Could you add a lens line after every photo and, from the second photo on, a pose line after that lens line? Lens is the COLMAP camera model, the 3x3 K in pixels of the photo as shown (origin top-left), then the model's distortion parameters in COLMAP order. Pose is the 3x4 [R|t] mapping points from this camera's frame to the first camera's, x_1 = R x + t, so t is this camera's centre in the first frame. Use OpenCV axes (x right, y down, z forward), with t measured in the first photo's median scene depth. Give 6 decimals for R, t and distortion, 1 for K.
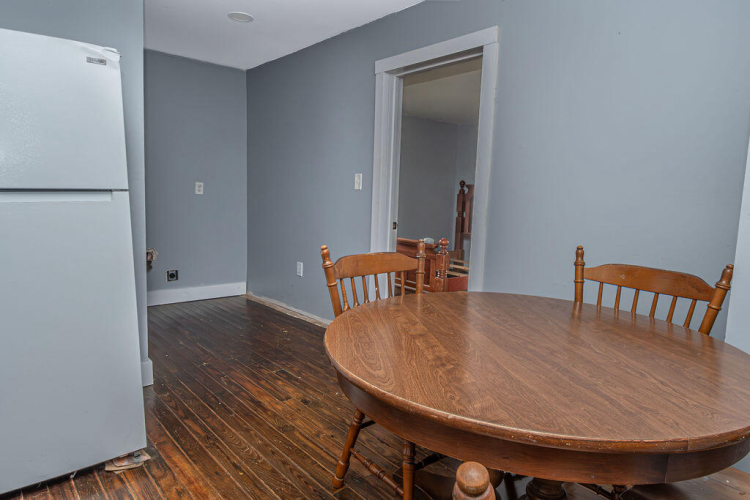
lens RADIAL K [[457.6, 0, 376.5], [0, 457.6, 251.2], [0, 0, 1]] dist [-0.002165, -0.007385]
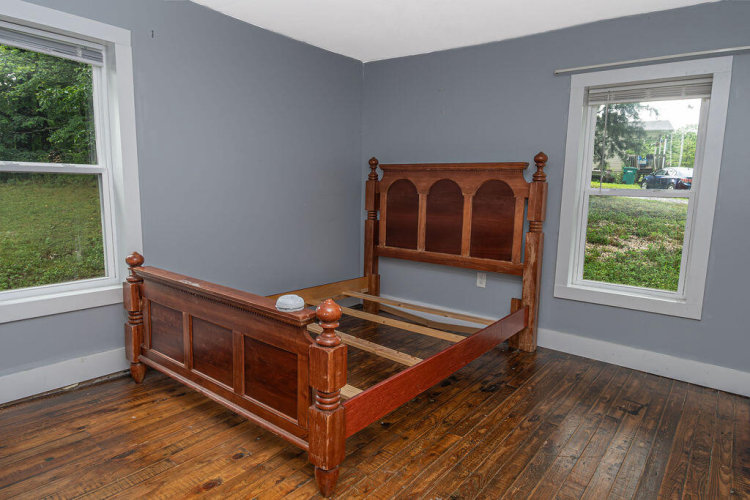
lens RADIAL K [[457.6, 0, 373.9], [0, 457.6, 251.6], [0, 0, 1]] dist [-0.002165, -0.007385]
pose [[0.982369, -0.035551, 0.183540, 0.076273], [0.032916, 0.999307, 0.017385, -0.043675], [-0.184031, -0.011037, 0.982858, 0.419431]]
